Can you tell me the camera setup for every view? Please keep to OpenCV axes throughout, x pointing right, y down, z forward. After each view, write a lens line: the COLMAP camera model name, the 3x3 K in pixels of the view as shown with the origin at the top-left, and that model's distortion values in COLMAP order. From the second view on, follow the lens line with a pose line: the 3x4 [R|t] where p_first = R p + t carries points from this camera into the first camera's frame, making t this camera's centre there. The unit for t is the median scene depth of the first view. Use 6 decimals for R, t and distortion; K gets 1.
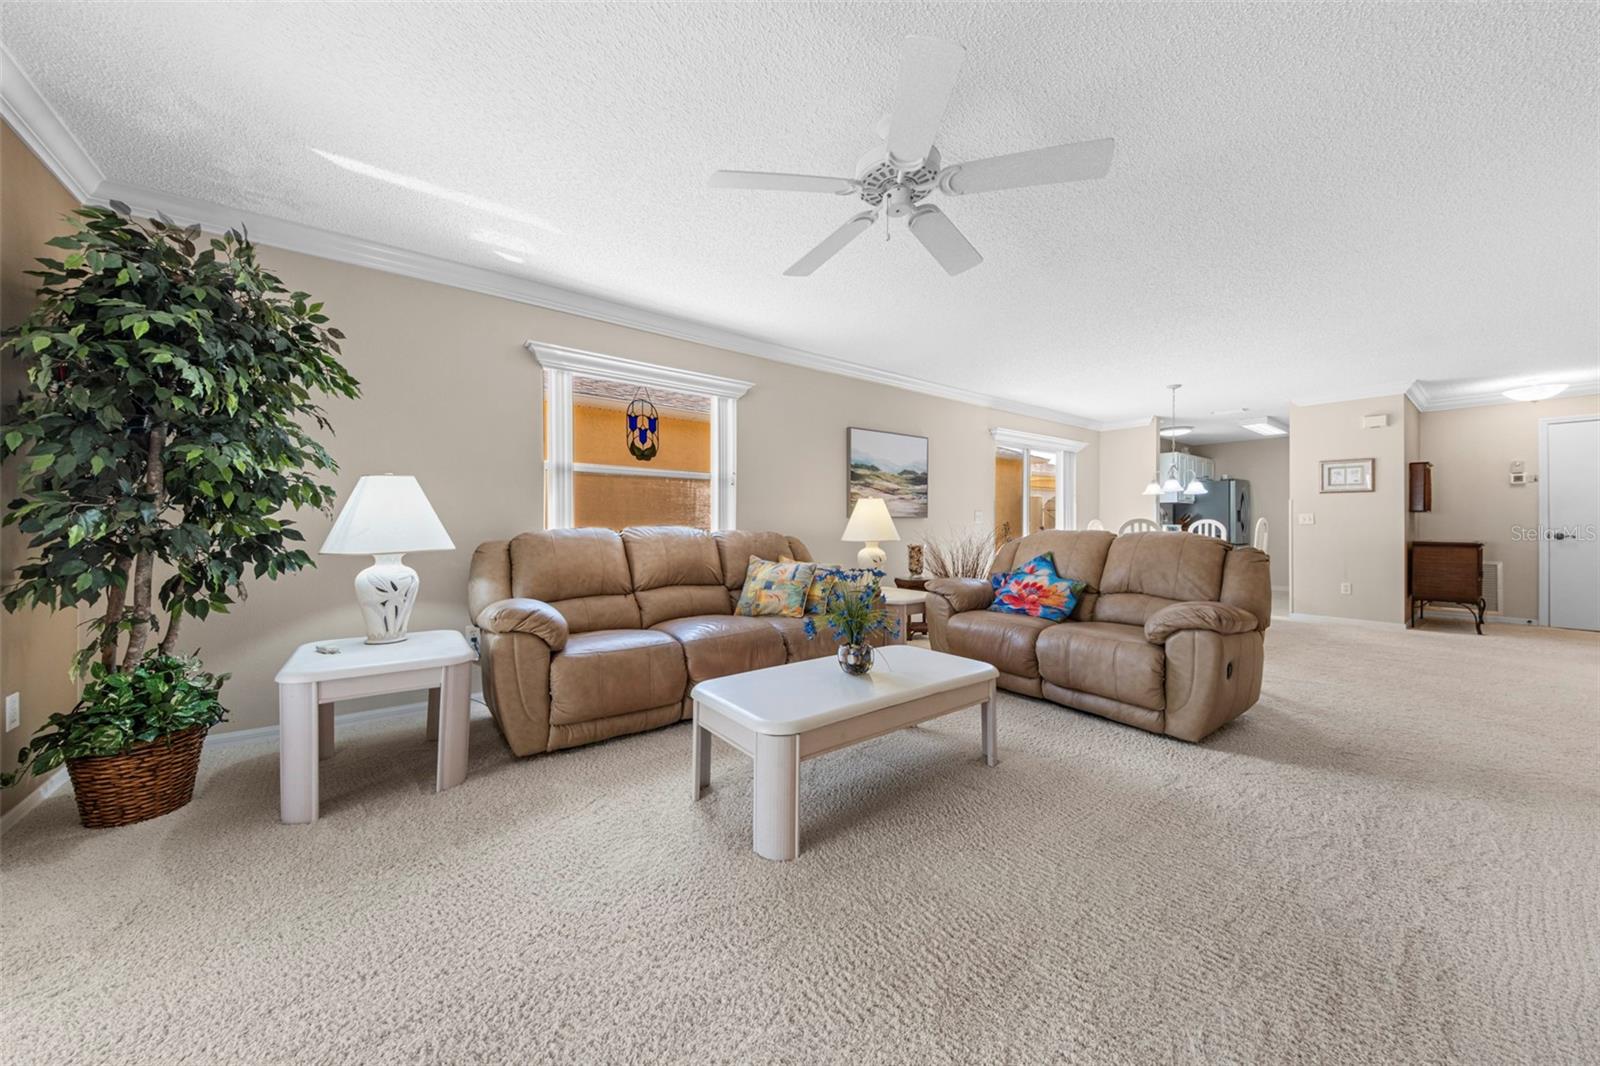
lens RADIAL K [[538.4, 0, 799.9], [0, 538.4, 521.1], [0, 0, 1]] dist [0.000933, -0.003244]
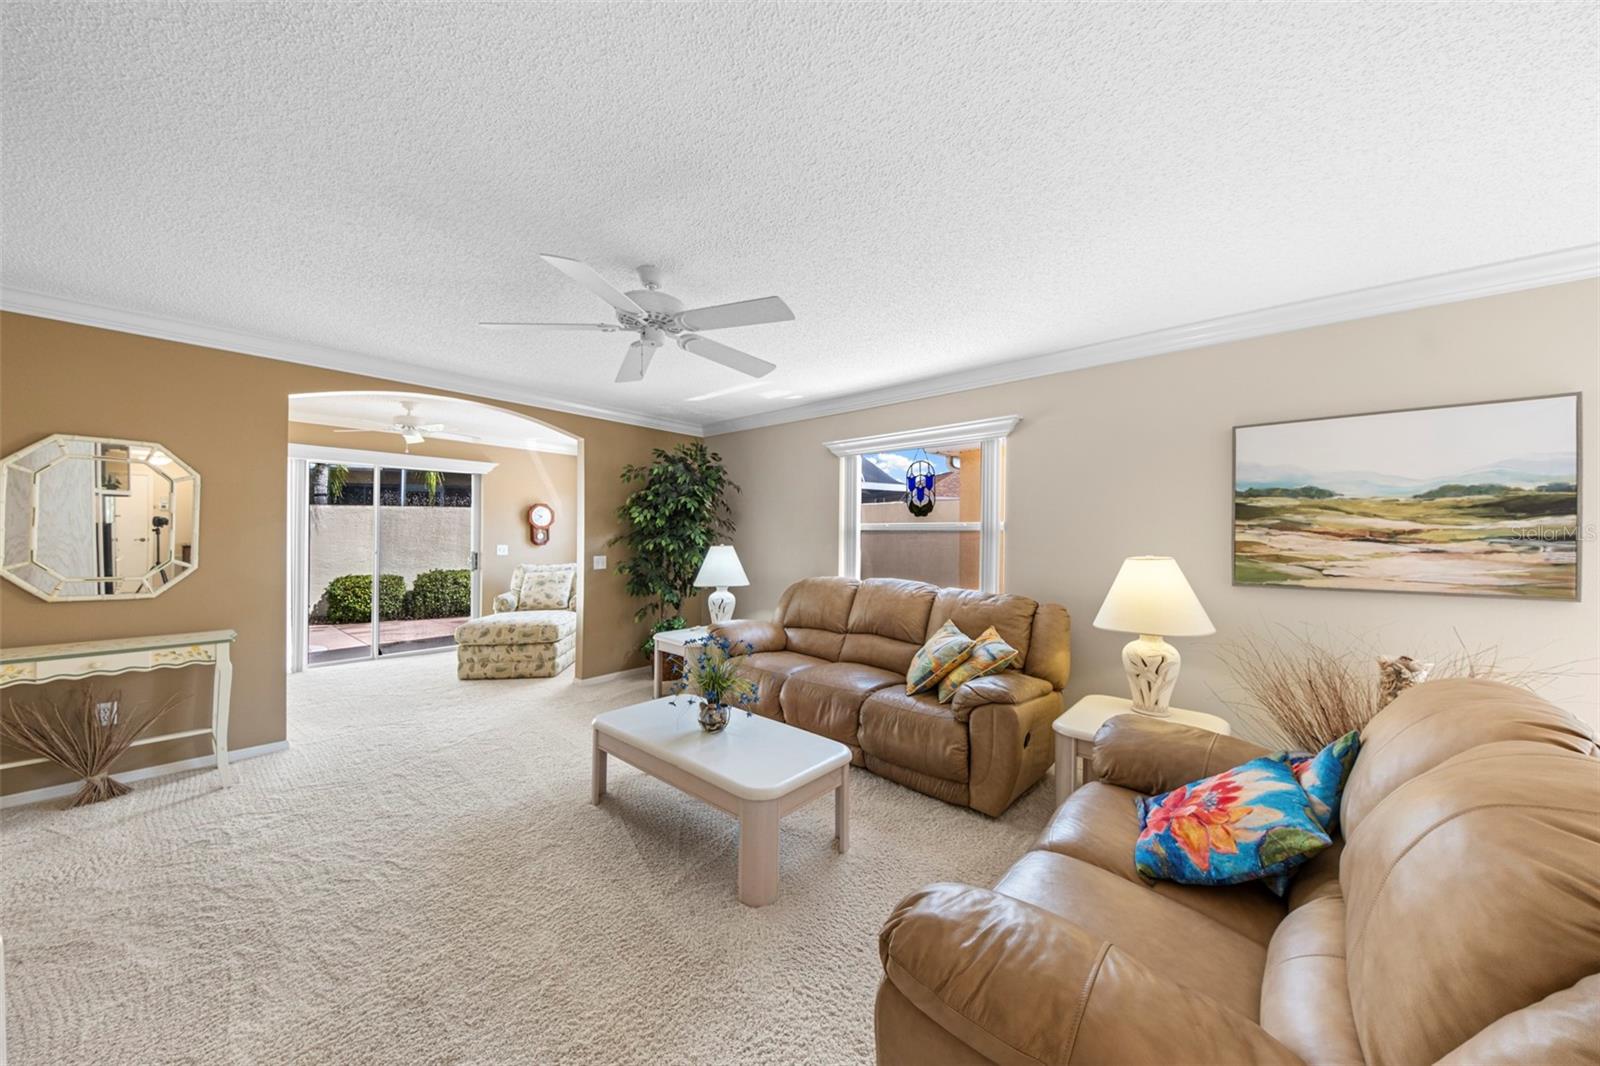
lens RADIAL K [[565.0, 0, 828.5], [0, 565.0, 535.8], [0, 0, 1]] dist [0.001380, -0.000092]
pose [[0.206703, 0.000050, -0.978404, 0.986411], [-0.007565, 0.999970, -0.001547, -0.090979], [0.978375, 0.007721, 0.206697, 0.745566]]
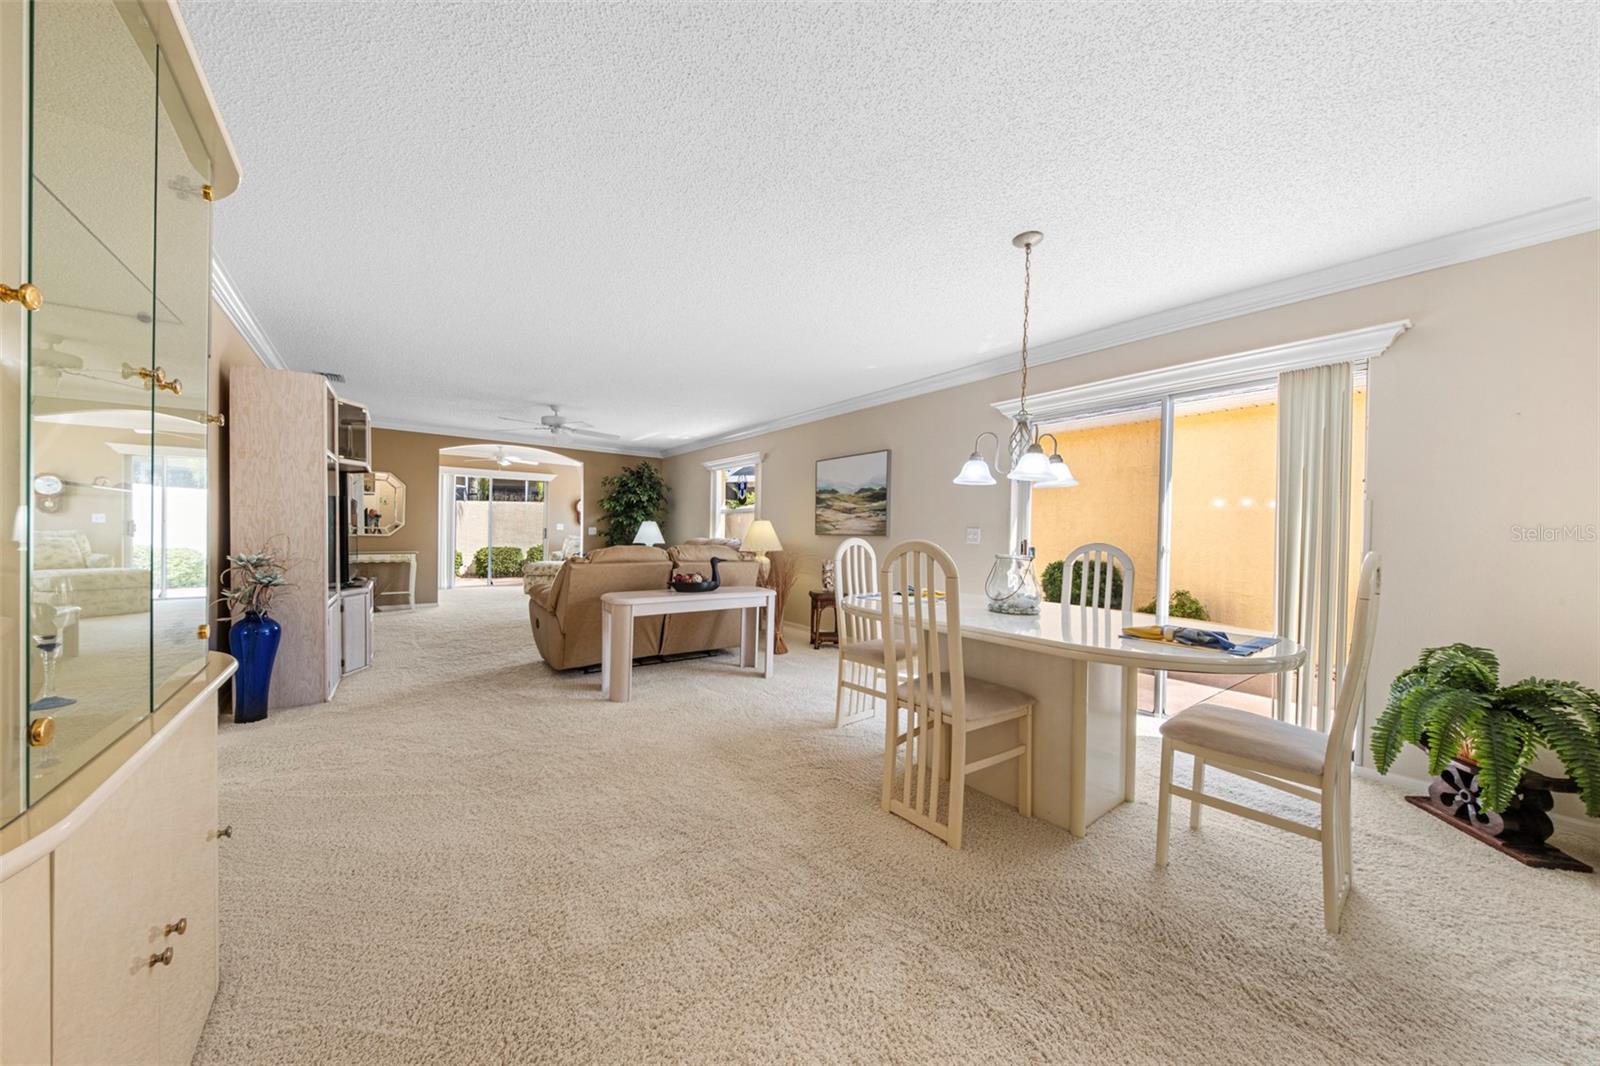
lens RADIAL K [[559.6, 0, 848.5], [0, 559.6, 541.7], [0, 0, 1]] dist [0.000395, -0.000066]
pose [[0.038694, 0.012038, -0.999179, 2.287054], [-0.019226, 0.999751, 0.011301, -0.010413], [0.999066, 0.018773, 0.038916, 1.700784]]
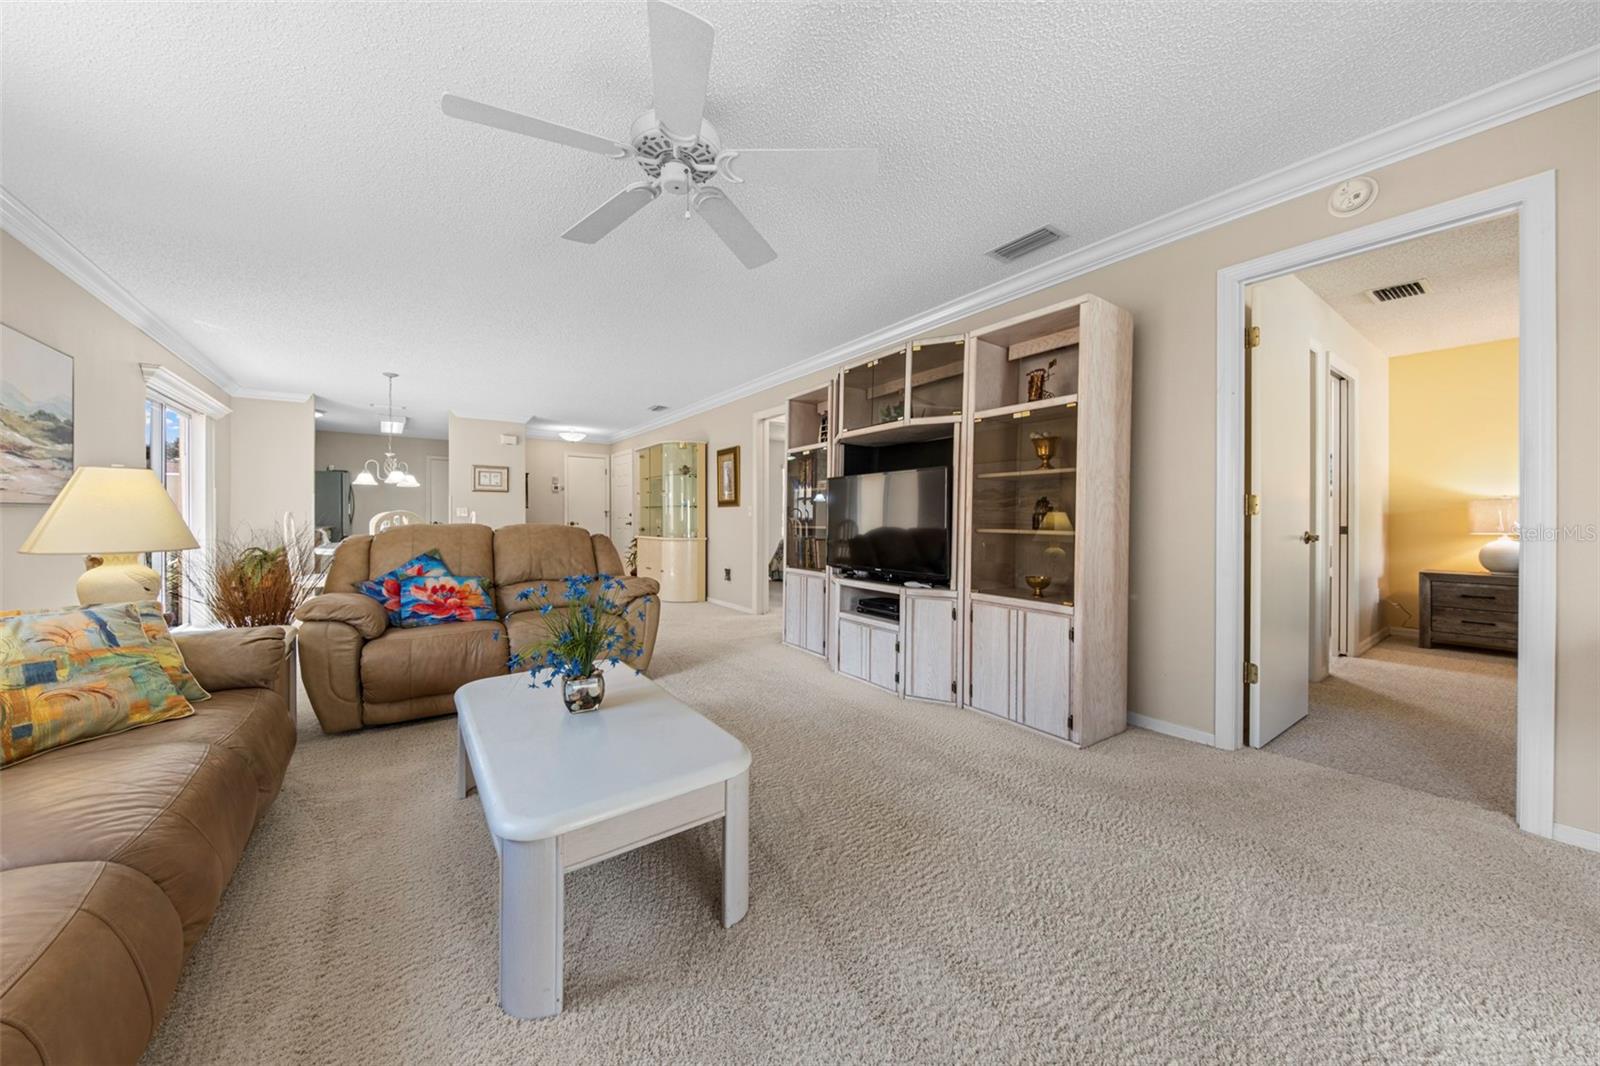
lens RADIAL K [[540.5, 0, 796.7], [0, 540.5, 498.0], [0, 0, 1]] dist [-0.000516, -0.000073]
pose [[0.030787, 0.032709, 0.998991, -0.521810], [-0.004688, 0.999458, -0.032580, -0.000274], [-0.999515, -0.003680, 0.030924, 0.501470]]
